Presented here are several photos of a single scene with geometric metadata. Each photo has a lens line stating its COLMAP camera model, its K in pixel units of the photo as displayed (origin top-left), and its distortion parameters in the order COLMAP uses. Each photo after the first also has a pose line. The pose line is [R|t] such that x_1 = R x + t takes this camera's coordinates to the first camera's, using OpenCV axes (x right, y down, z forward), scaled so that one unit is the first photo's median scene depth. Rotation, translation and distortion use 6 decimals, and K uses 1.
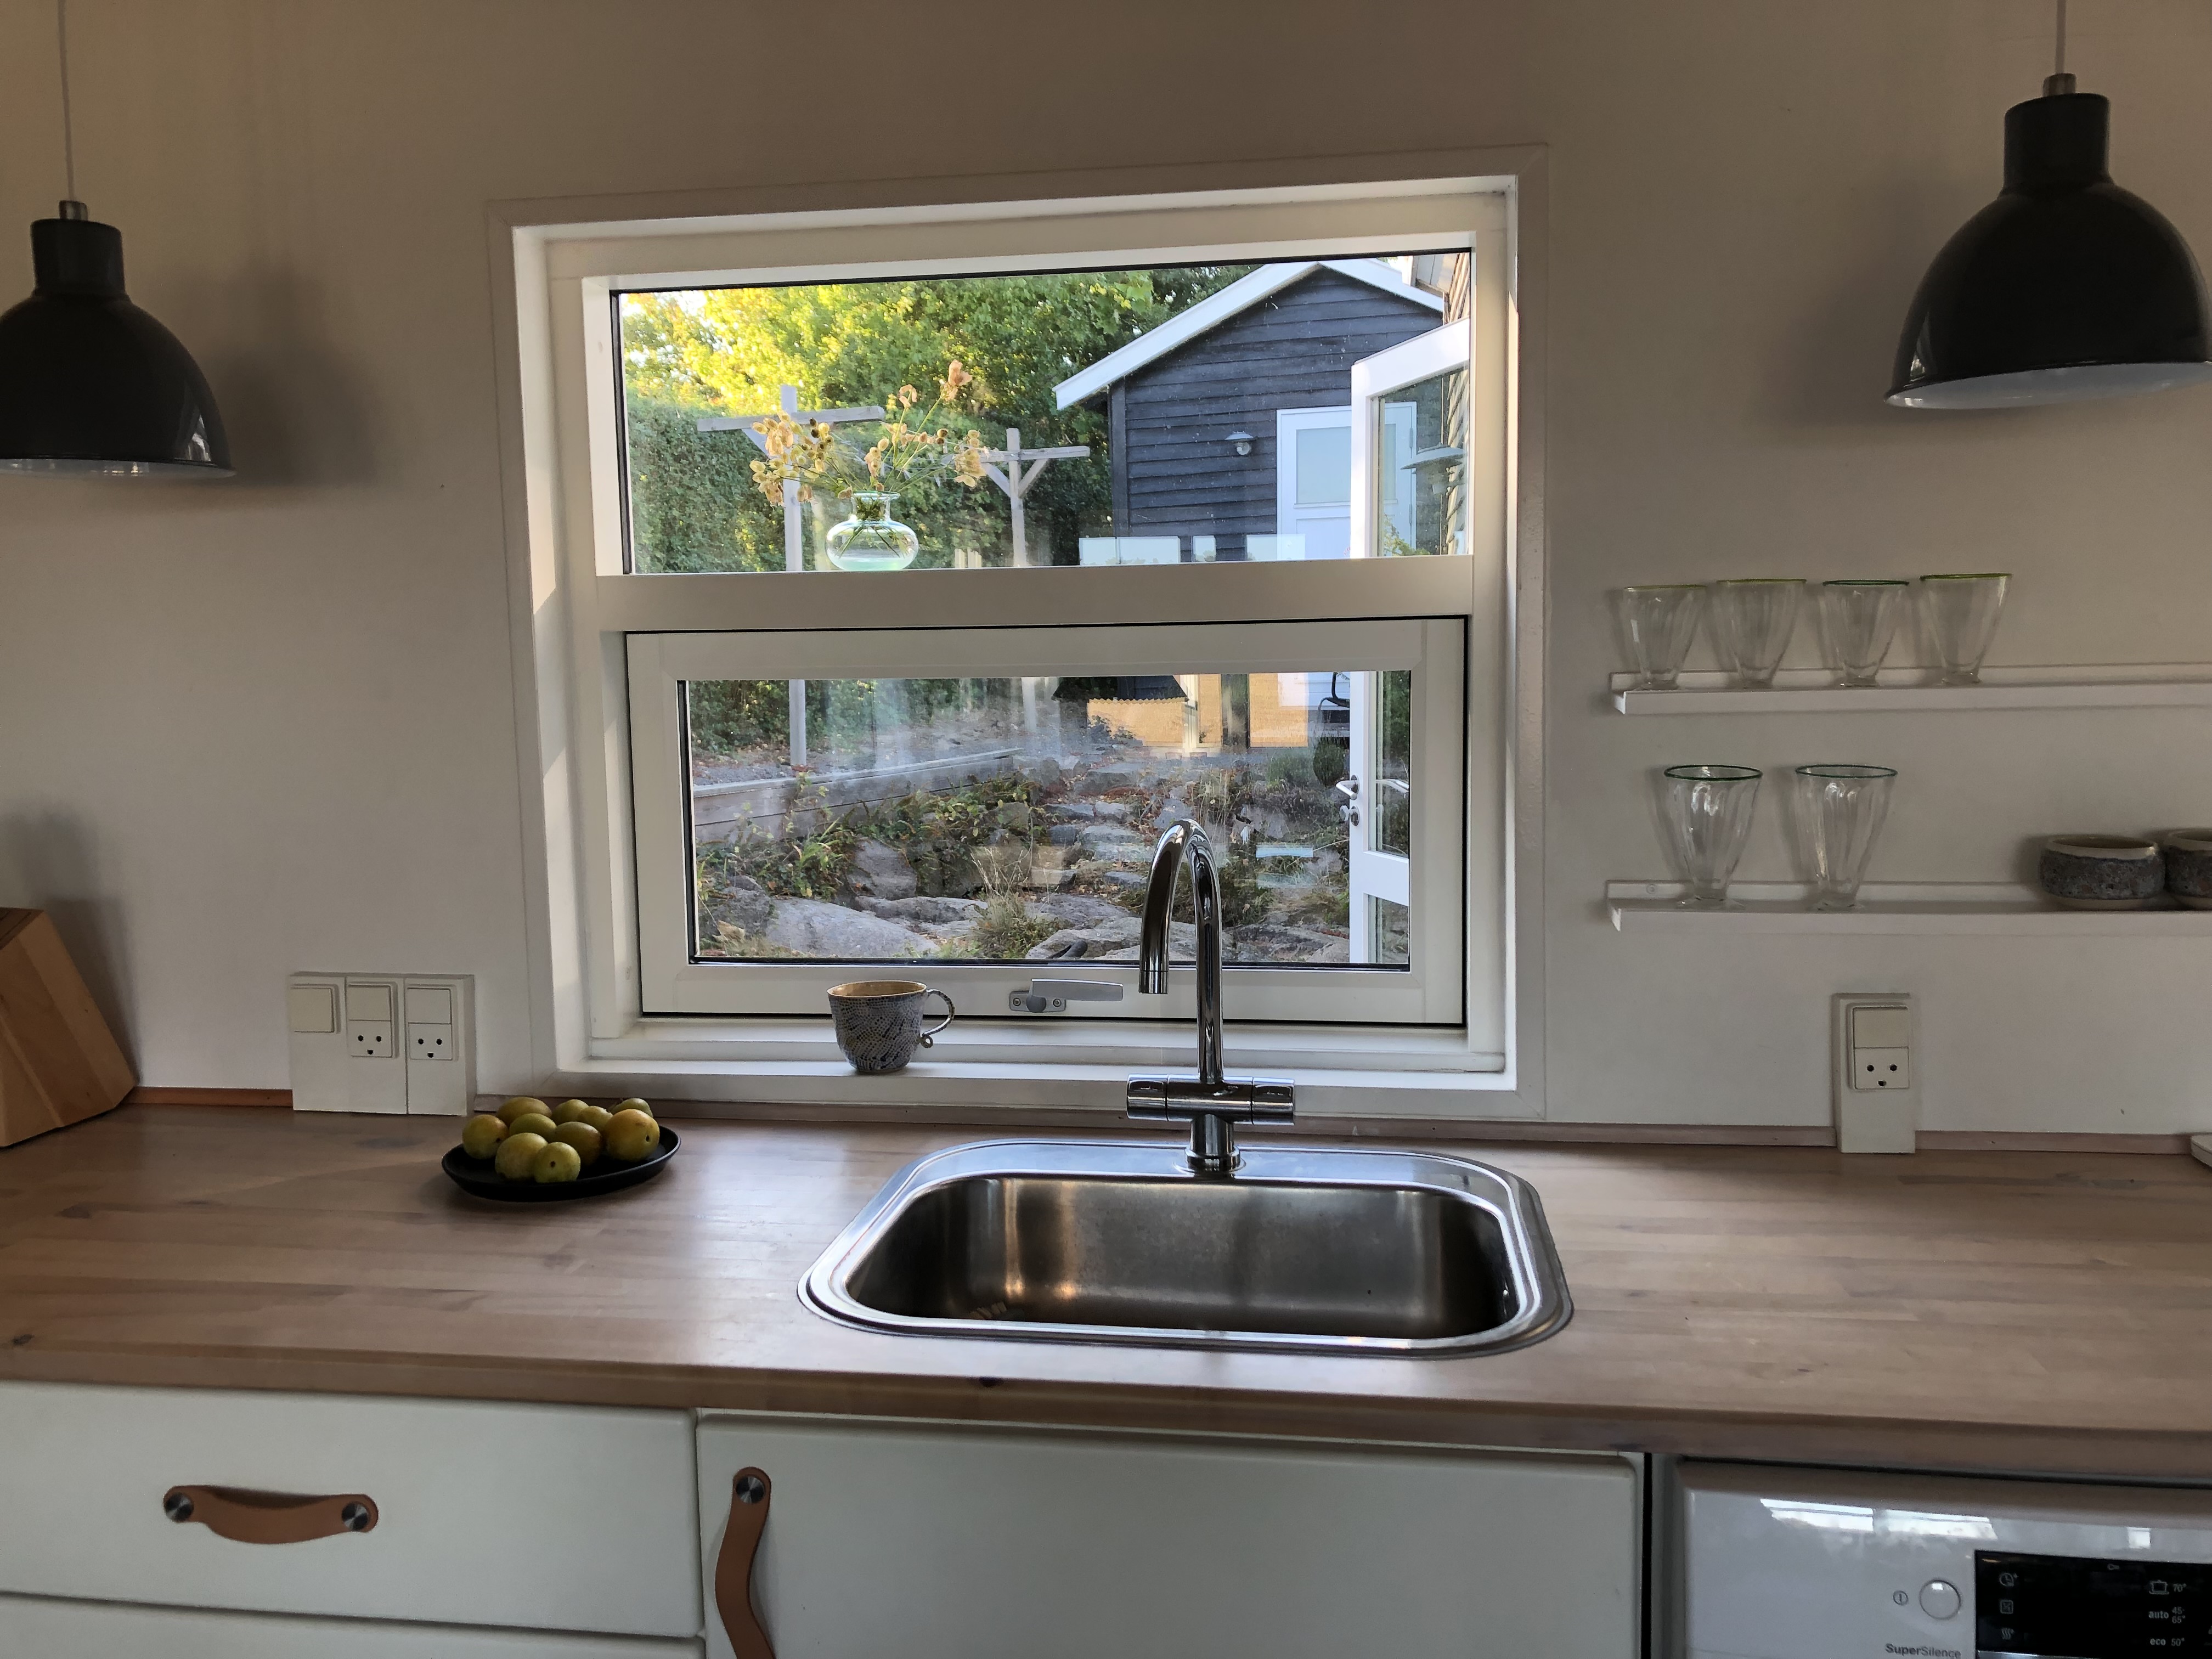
lens RADIAL K [[1842.8, 0, 1092.6], [0, 1842.8, 824.8], [0, 0, 1]] dist [0.093340, -0.182948]
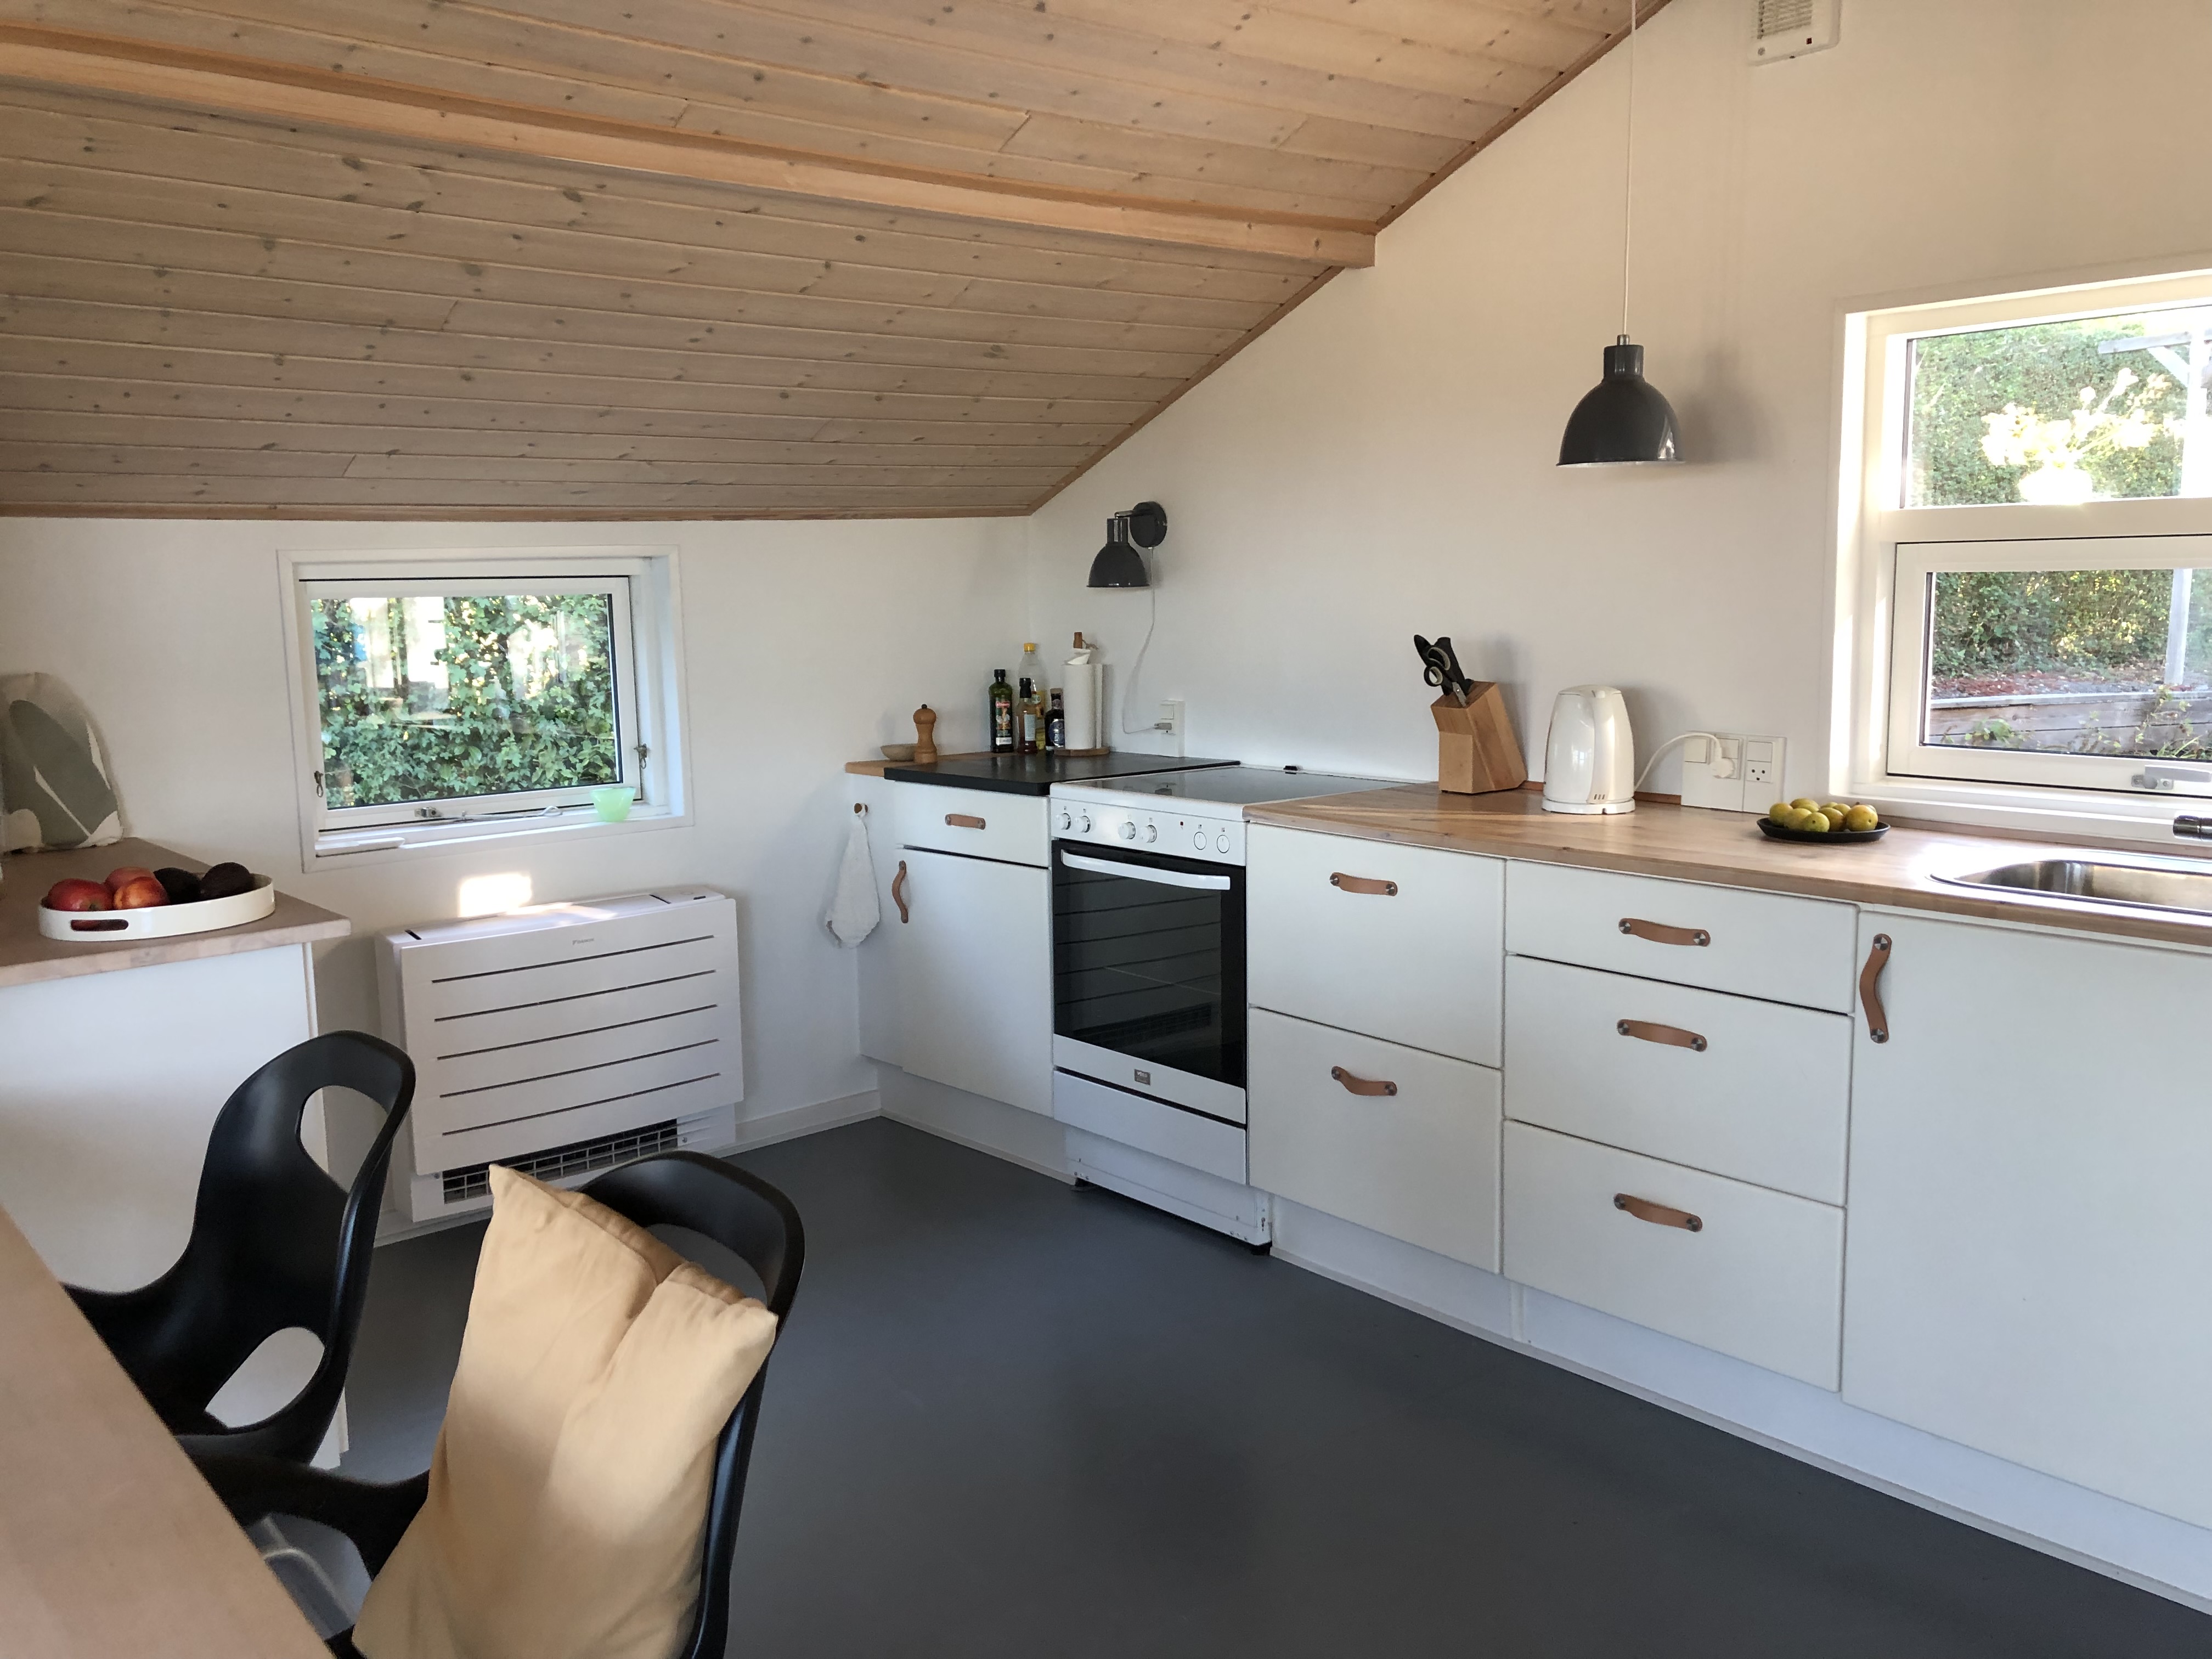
lens RADIAL K [[1834.1, 0, 1120.9], [0, 1834.1, 833.6], [0, 0, 1]] dist [0.016076, 0.004303]
pose [[0.762526, 0.094668, -0.639994, 0.334693], [-0.064874, 0.995439, 0.069951, 0.096177], [0.643697, -0.011821, 0.765189, -0.804440]]
